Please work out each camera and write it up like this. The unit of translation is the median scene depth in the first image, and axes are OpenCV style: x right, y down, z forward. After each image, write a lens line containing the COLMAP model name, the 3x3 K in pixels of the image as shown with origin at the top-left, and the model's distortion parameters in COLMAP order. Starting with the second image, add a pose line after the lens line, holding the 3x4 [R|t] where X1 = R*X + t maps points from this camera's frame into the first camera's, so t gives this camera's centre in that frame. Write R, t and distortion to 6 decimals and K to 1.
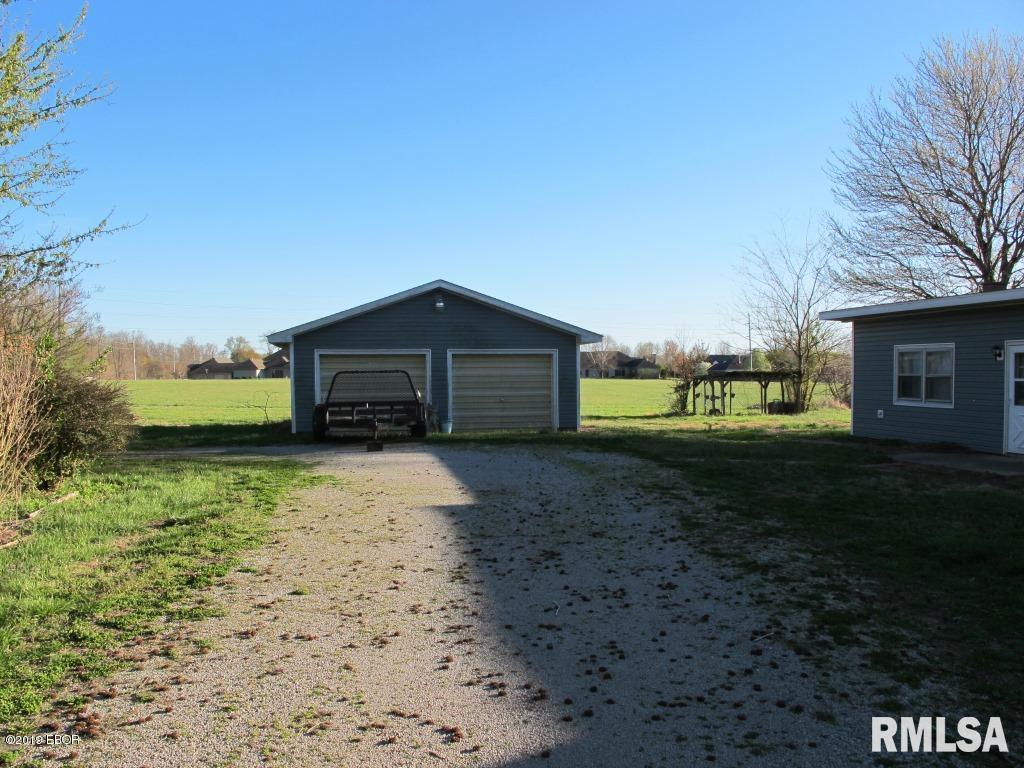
lens RADIAL K [[862.9, 0, 518.5], [0, 862.9, 390.7], [0, 0, 1]] dist [-0.147438, 0.115318]
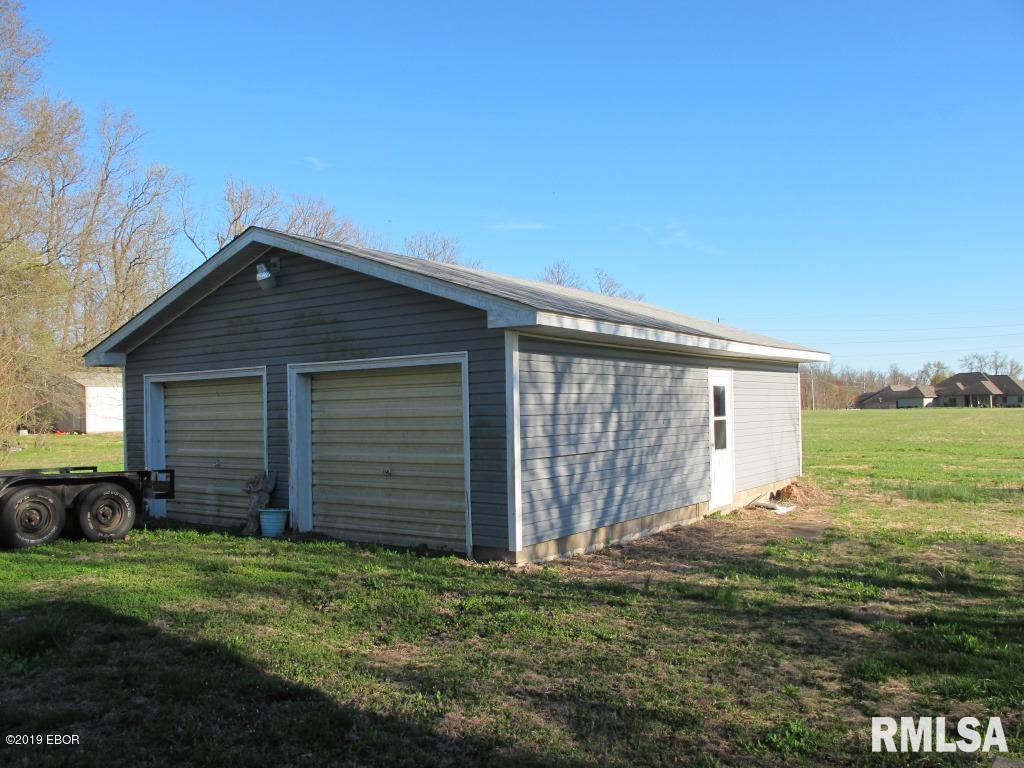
lens RADIAL K [[862.9, 0, 515.0], [0, 862.9, 388.1], [0, 0, 1]] dist [-0.147438, 0.115318]
pose [[0.682020, -0.026197, -0.730864, 0.353807], [-0.001301, 0.999313, -0.037033, -0.015697], [0.731332, 0.026208, 0.681518, 0.738542]]
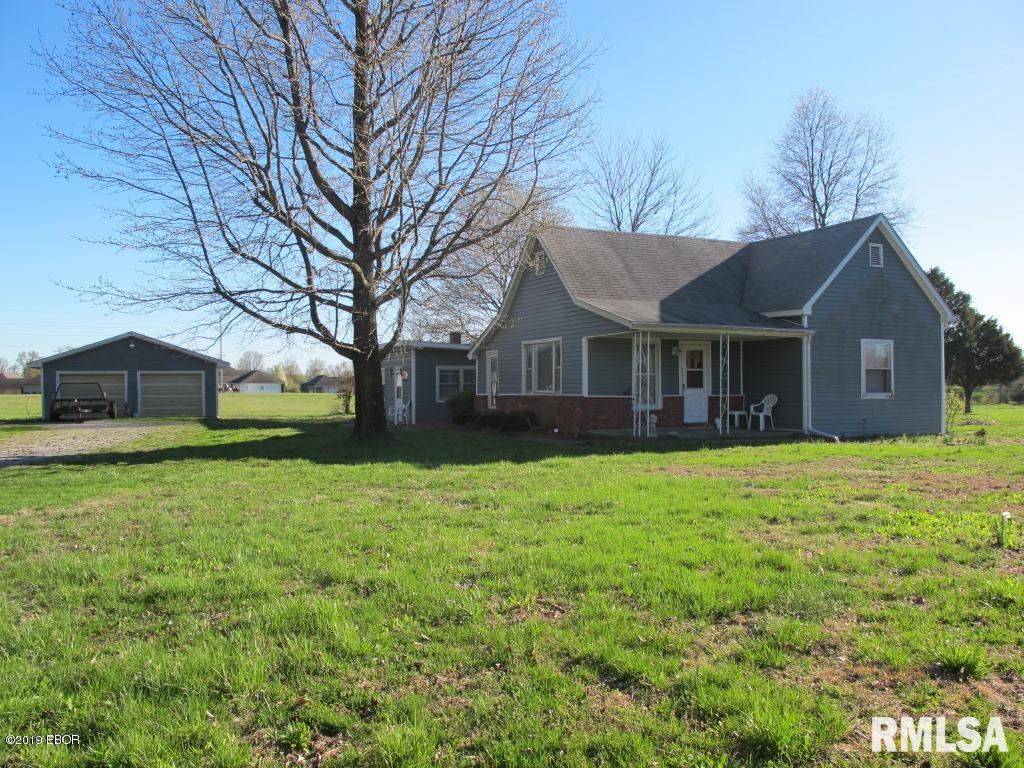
lens RADIAL K [[862.9, 0, 511.6], [0, 862.9, 381.2], [0, 0, 1]] dist [-0.147438, 0.115318]
pose [[0.979291, -0.001418, 0.202452, 0.302494], [0.007239, 0.999581, -0.028015, 0.024347], [-0.202328, 0.028901, 0.978891, -0.783006]]
